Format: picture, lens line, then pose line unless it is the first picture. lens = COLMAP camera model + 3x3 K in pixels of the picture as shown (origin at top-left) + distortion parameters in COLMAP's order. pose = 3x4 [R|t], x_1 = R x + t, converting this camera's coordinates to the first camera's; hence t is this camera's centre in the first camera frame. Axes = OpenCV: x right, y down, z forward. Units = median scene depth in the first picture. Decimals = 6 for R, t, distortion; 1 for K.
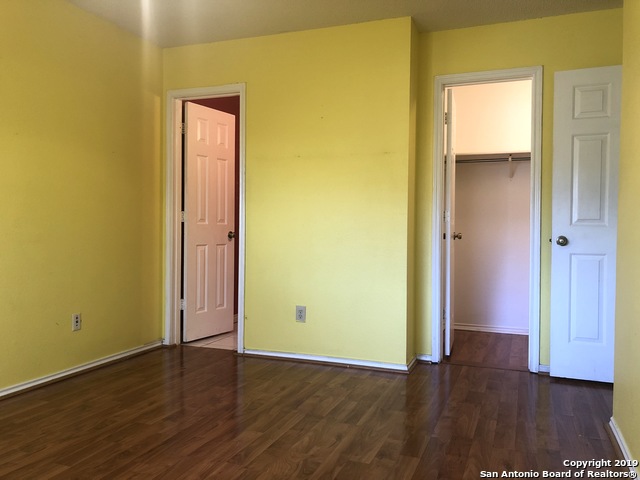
lens RADIAL K [[527.4, 0, 320.0], [0, 527.4, 240.0], [0, 0, 1]] dist [0.058300, -0.071936]
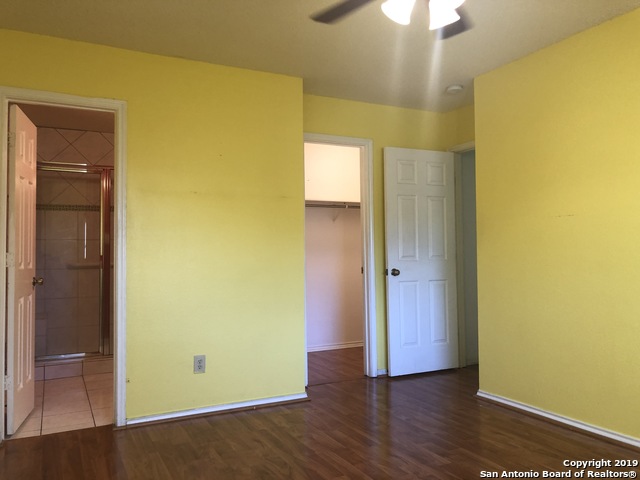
lens RADIAL K [[527.4, 0, 320.0], [0, 527.4, 240.0], [0, 0, 1]] dist [0.058300, -0.071936]
pose [[0.665530, 0.005390, 0.746351, -0.668570], [0.038173, 0.998419, -0.041250, -0.032244], [-0.745394, 0.055944, 0.664273, 0.253422]]
